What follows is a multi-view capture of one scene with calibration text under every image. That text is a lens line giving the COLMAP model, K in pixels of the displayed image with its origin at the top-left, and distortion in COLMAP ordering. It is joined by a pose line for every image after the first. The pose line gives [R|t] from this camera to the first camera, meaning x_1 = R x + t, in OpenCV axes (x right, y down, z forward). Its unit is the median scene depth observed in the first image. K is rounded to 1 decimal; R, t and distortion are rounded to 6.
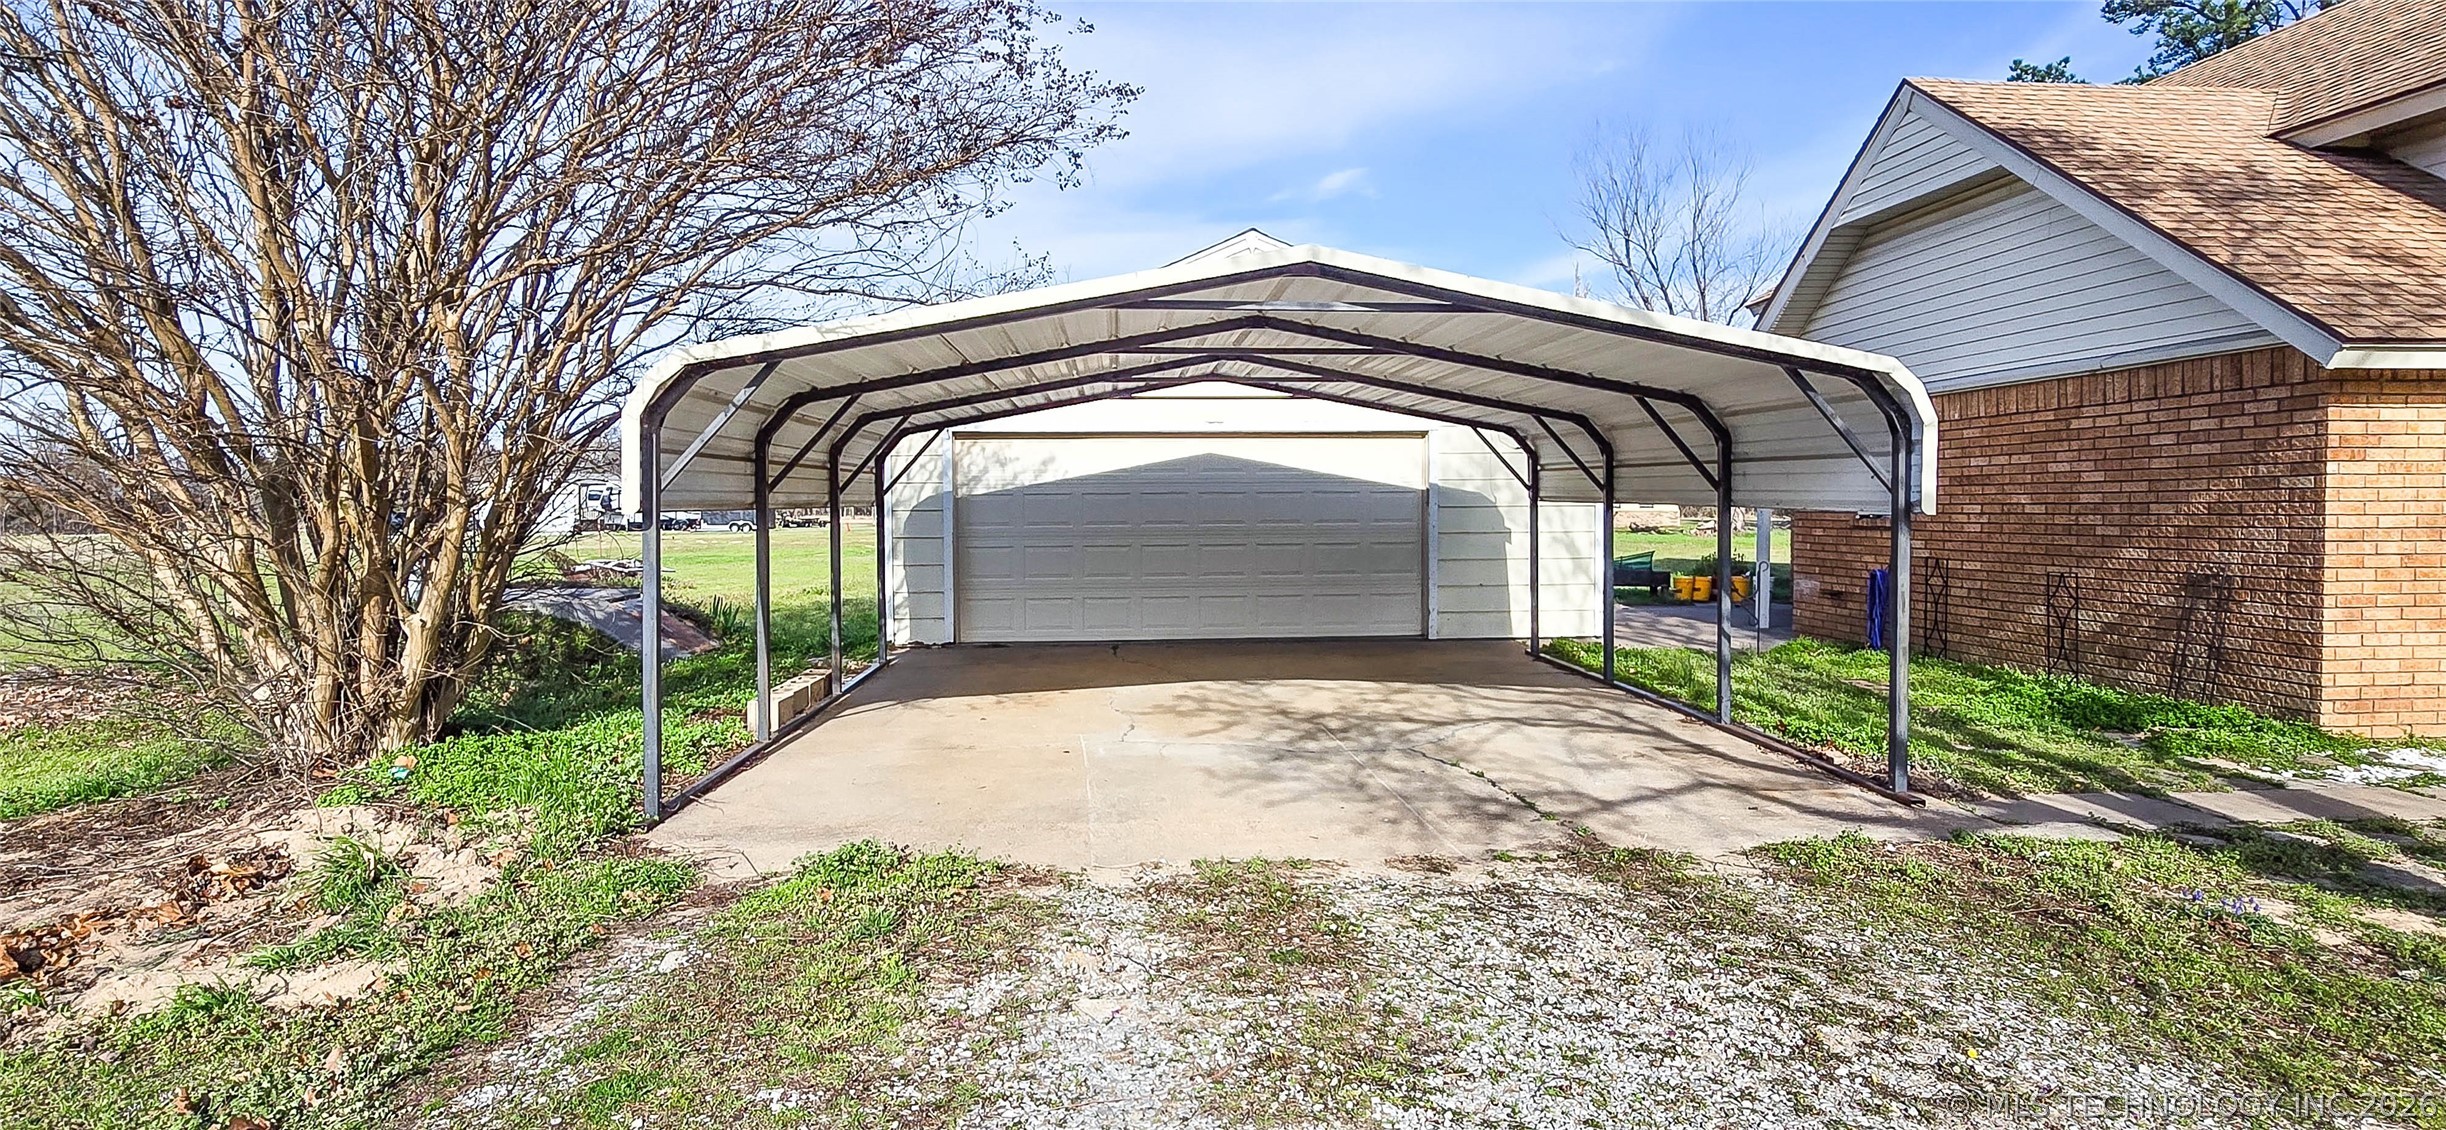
lens RADIAL K [[1294.7, 0, 1224.0], [0, 1294.7, 549.1], [0, 0, 1]] dist [-0.000356, -0.001127]
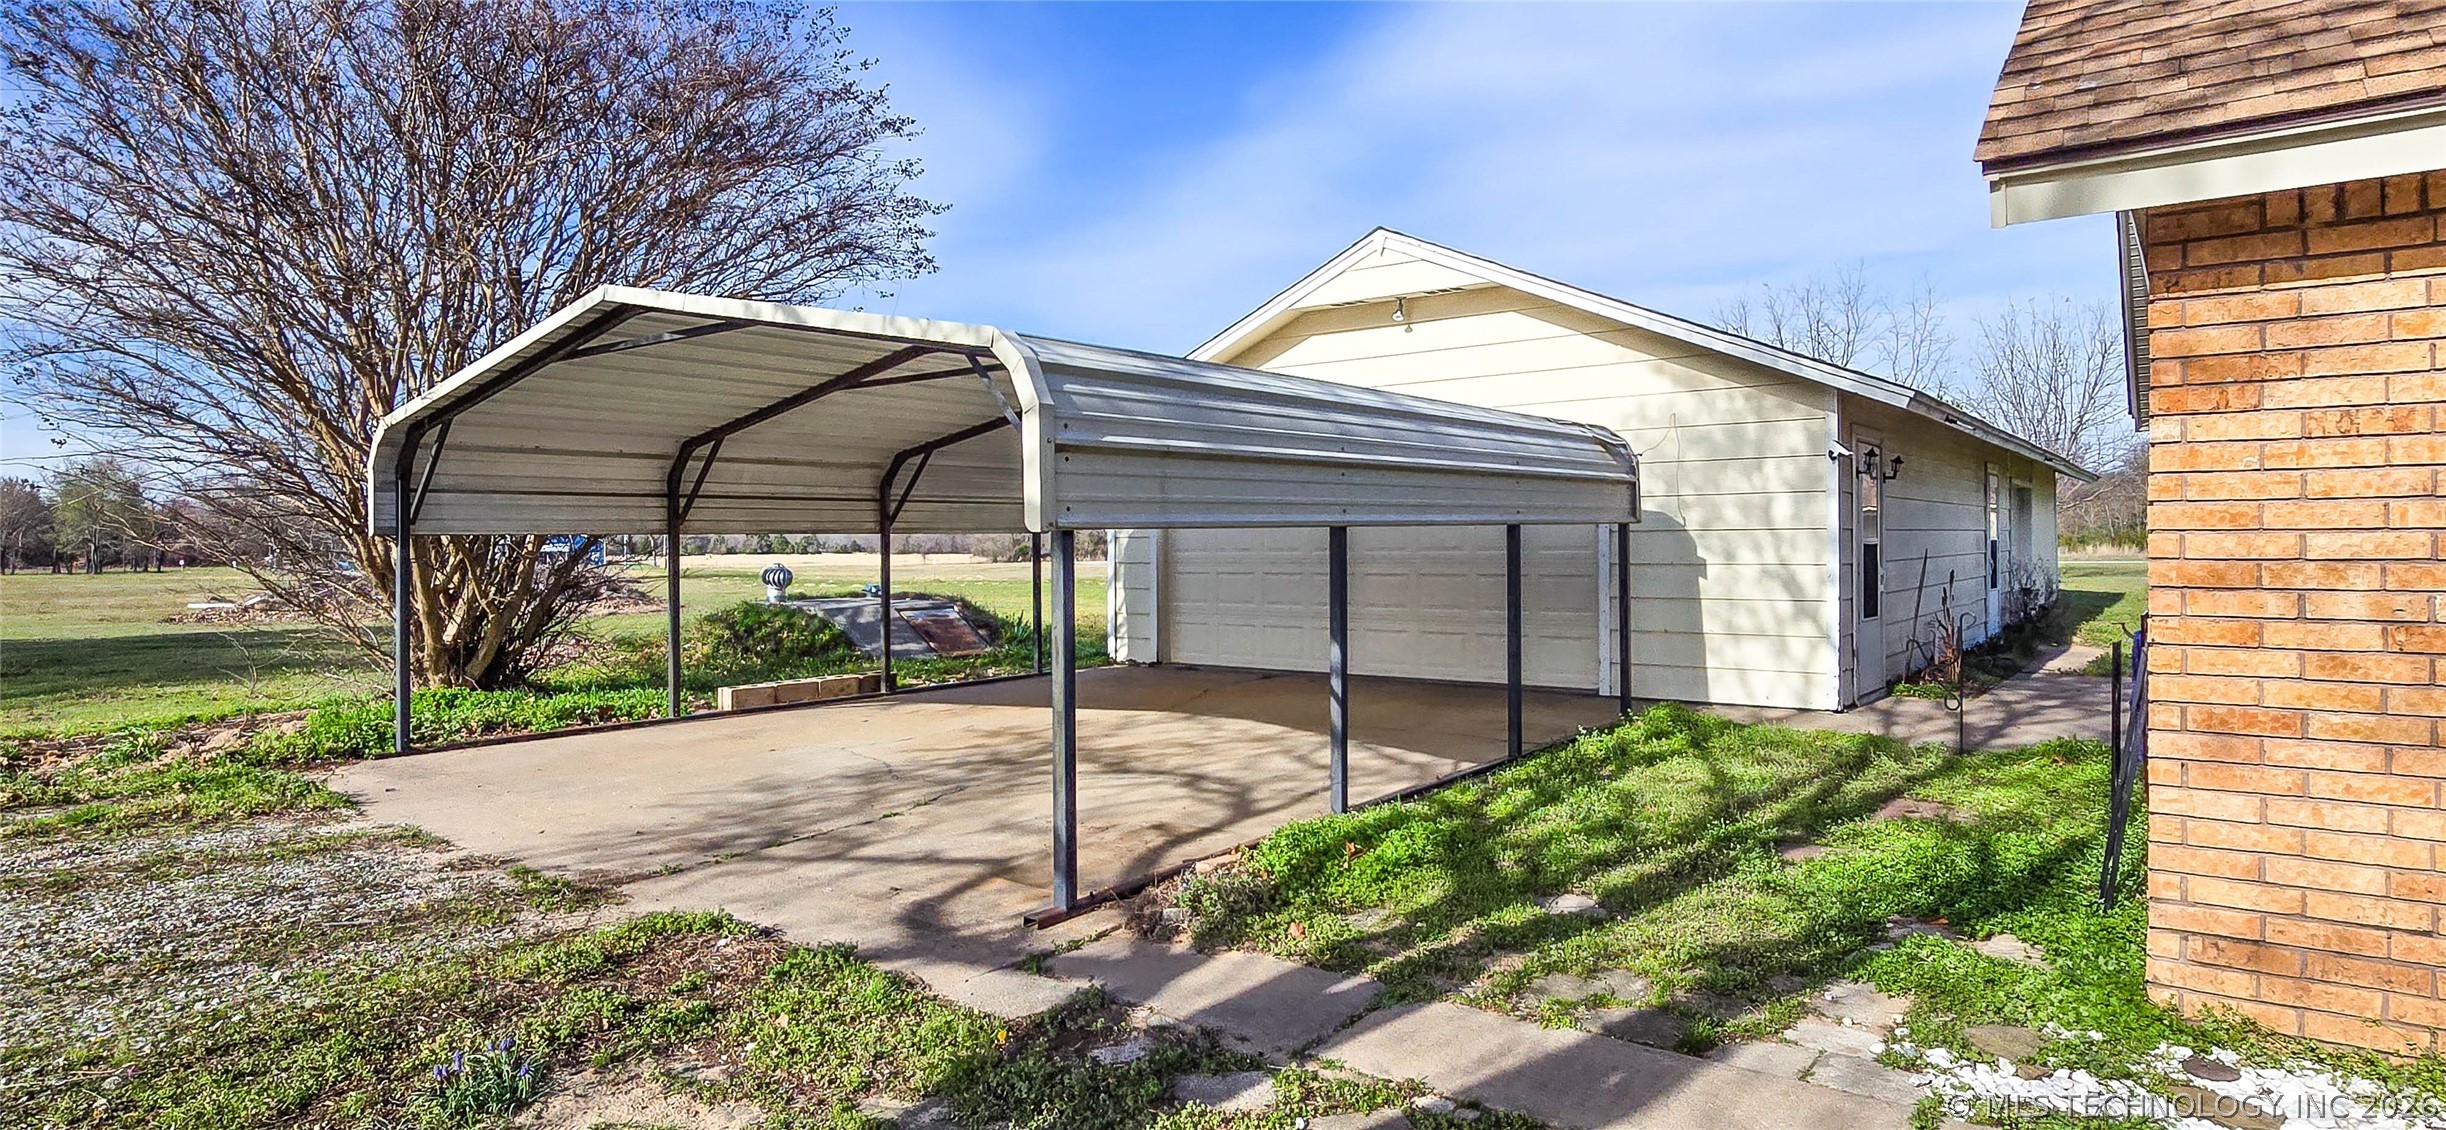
lens RADIAL K [[1294.7, 0, 1224.0], [0, 1294.7, 549.1], [0, 0, 1]] dist [-0.000356, -0.001127]
pose [[0.745480, 0.003115, -0.666521, 0.909887], [-0.019675, 0.999656, -0.017334, -0.005156], [0.666237, 0.026036, 0.745285, 0.423859]]
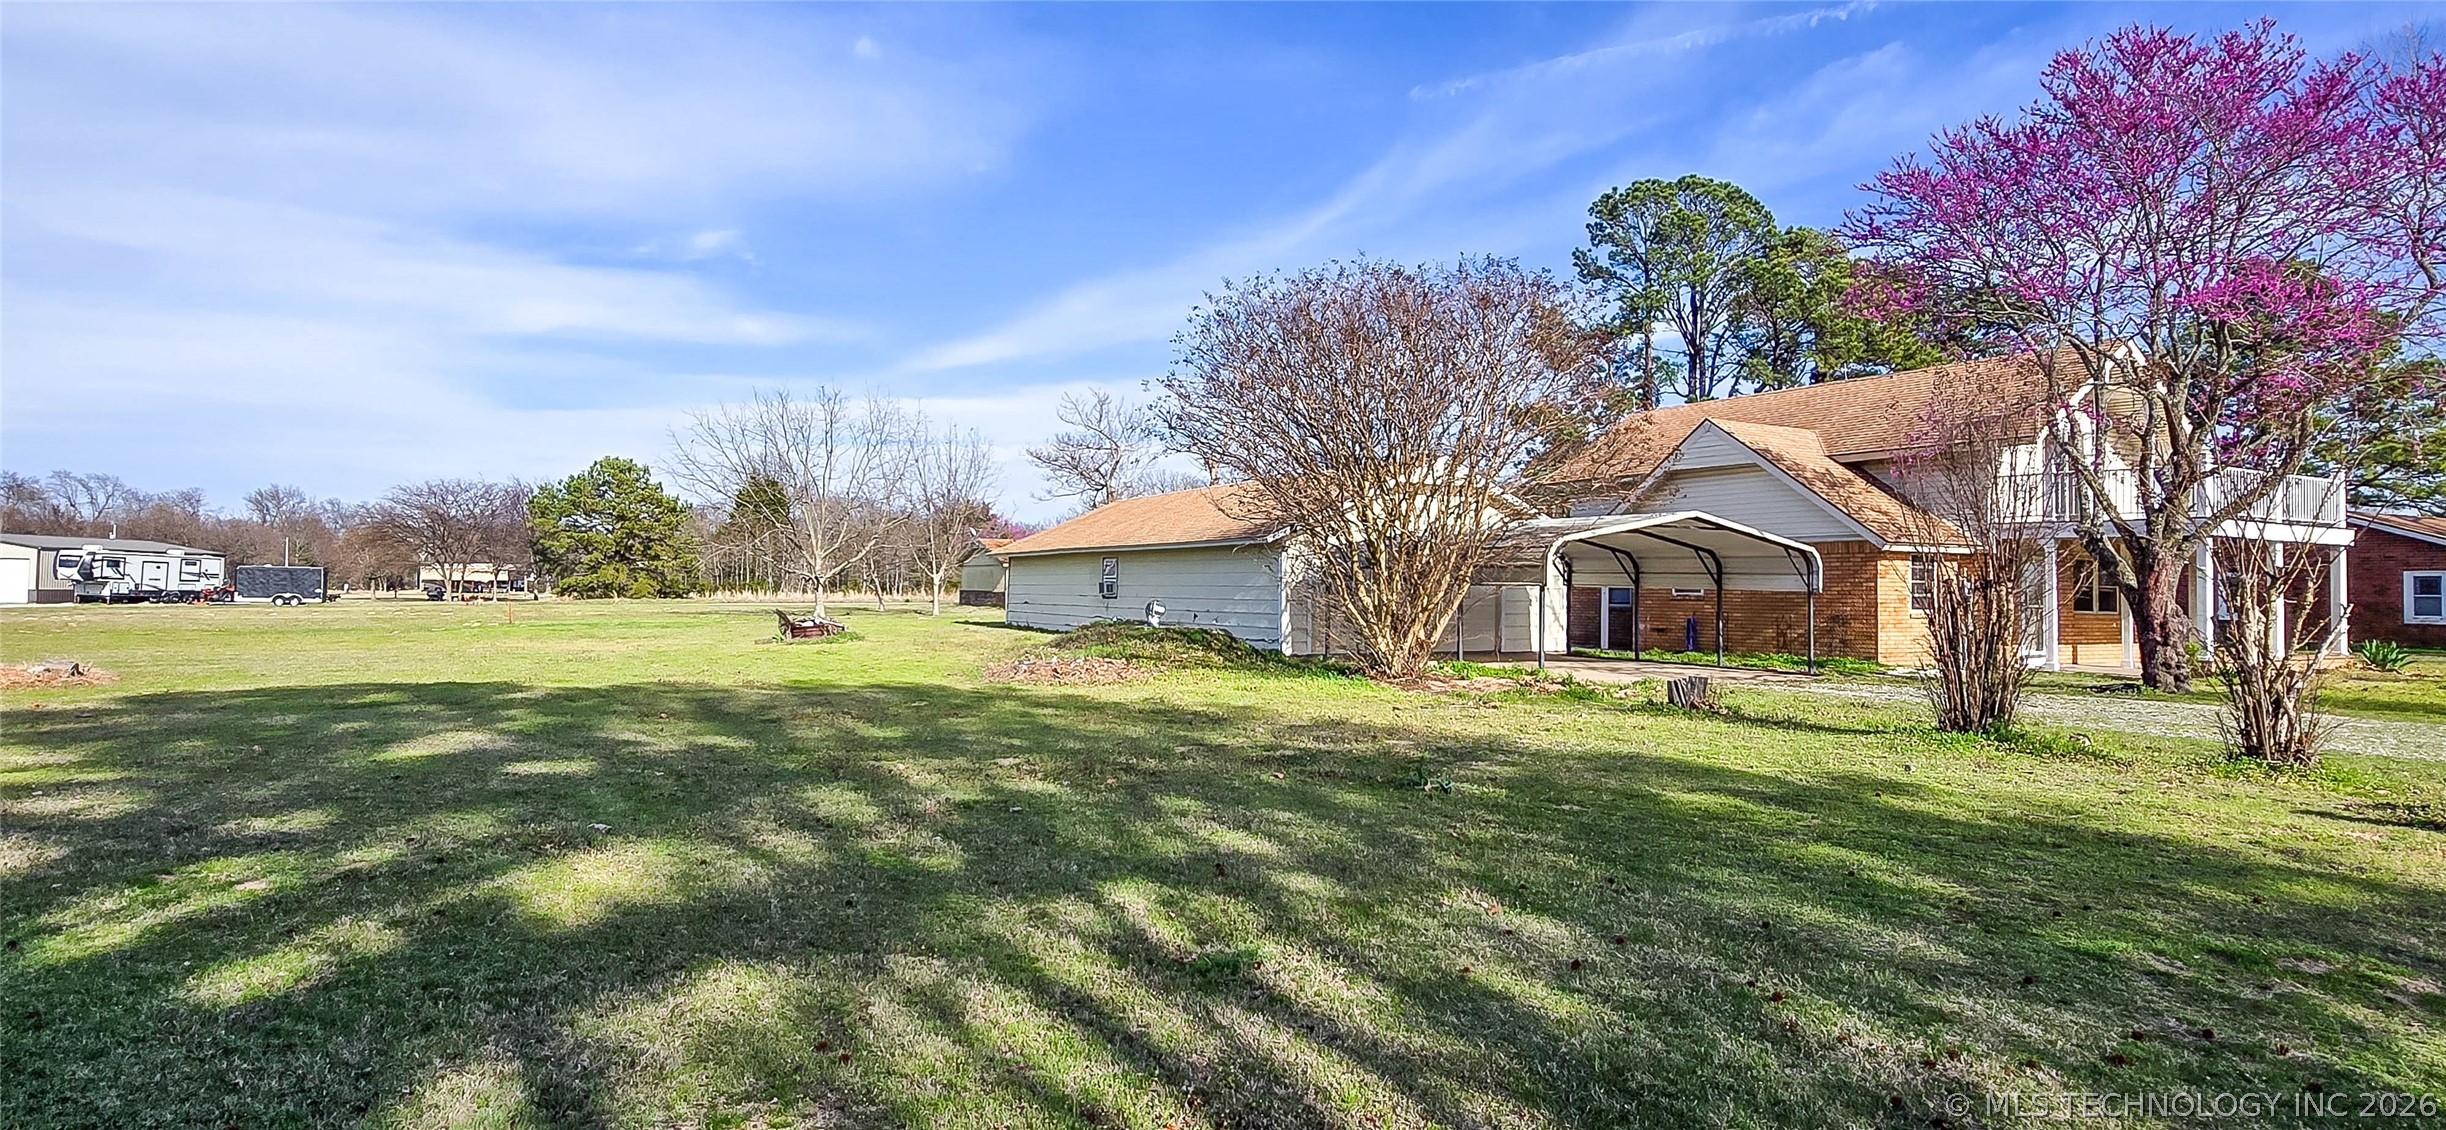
lens RADIAL K [[1303.9, 0, 1226.9], [0, 1303.9, 545.0], [0, 0, 1]] dist [0.001417, -0.002028]
pose [[0.909859, 0.028796, 0.413916, -1.936357], [-0.000865, 0.997718, -0.067509, 0.069398], [-0.414916, 0.061066, 0.907808, -1.256416]]
